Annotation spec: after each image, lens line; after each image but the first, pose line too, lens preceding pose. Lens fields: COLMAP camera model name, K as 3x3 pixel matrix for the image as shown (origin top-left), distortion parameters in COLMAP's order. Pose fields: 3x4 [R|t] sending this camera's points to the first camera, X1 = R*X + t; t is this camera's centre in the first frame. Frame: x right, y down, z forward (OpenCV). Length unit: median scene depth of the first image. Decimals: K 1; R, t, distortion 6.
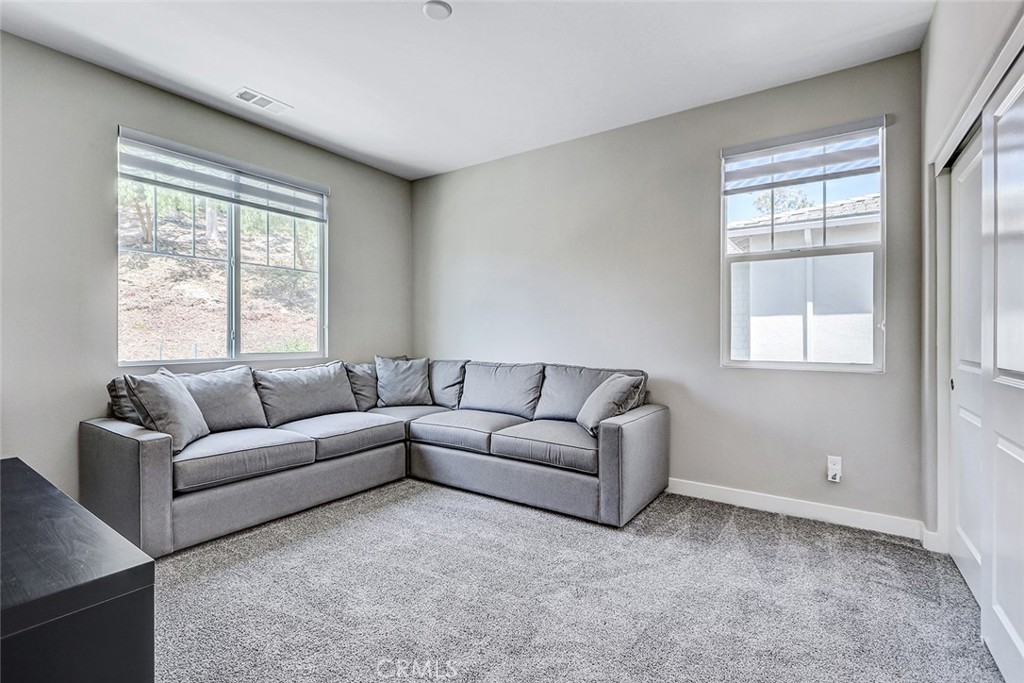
lens RADIAL K [[469.8, 0, 511.4], [0, 469.8, 339.9], [0, 0, 1]] dist [0.000923, -0.001542]
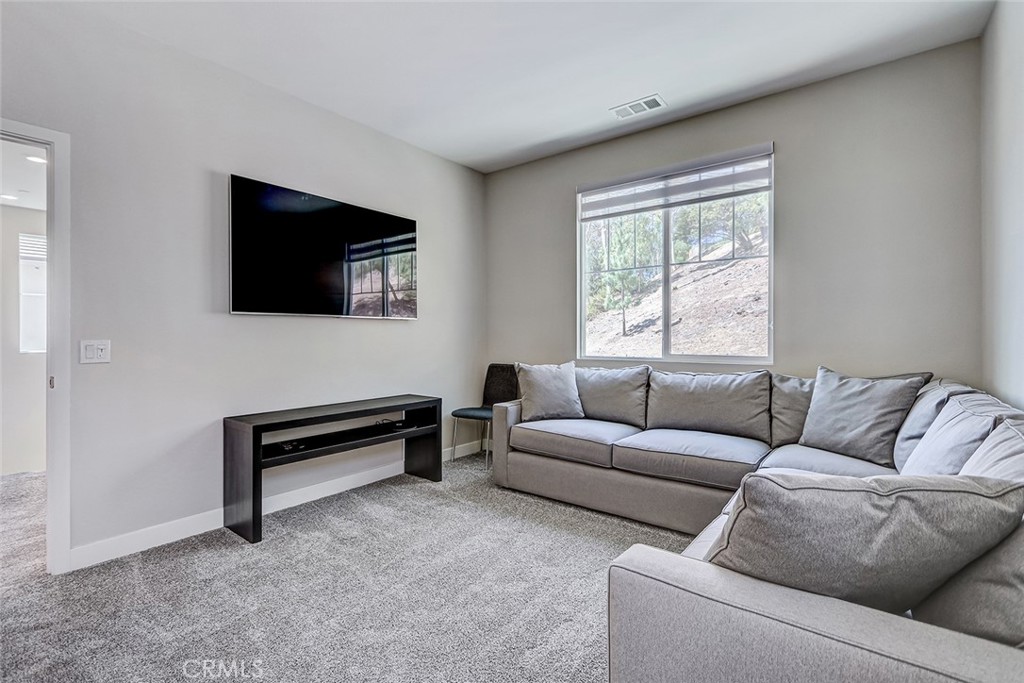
lens RADIAL K [[469.8, 0, 501.3], [0, 469.8, 340.2], [0, 0, 1]] dist [0.000923, -0.001542]
pose [[-0.068245, 0.008709, -0.997631, 0.481469], [-0.006455, 0.999937, 0.009171, -0.008010], [0.997648, 0.007066, -0.068184, 0.730192]]
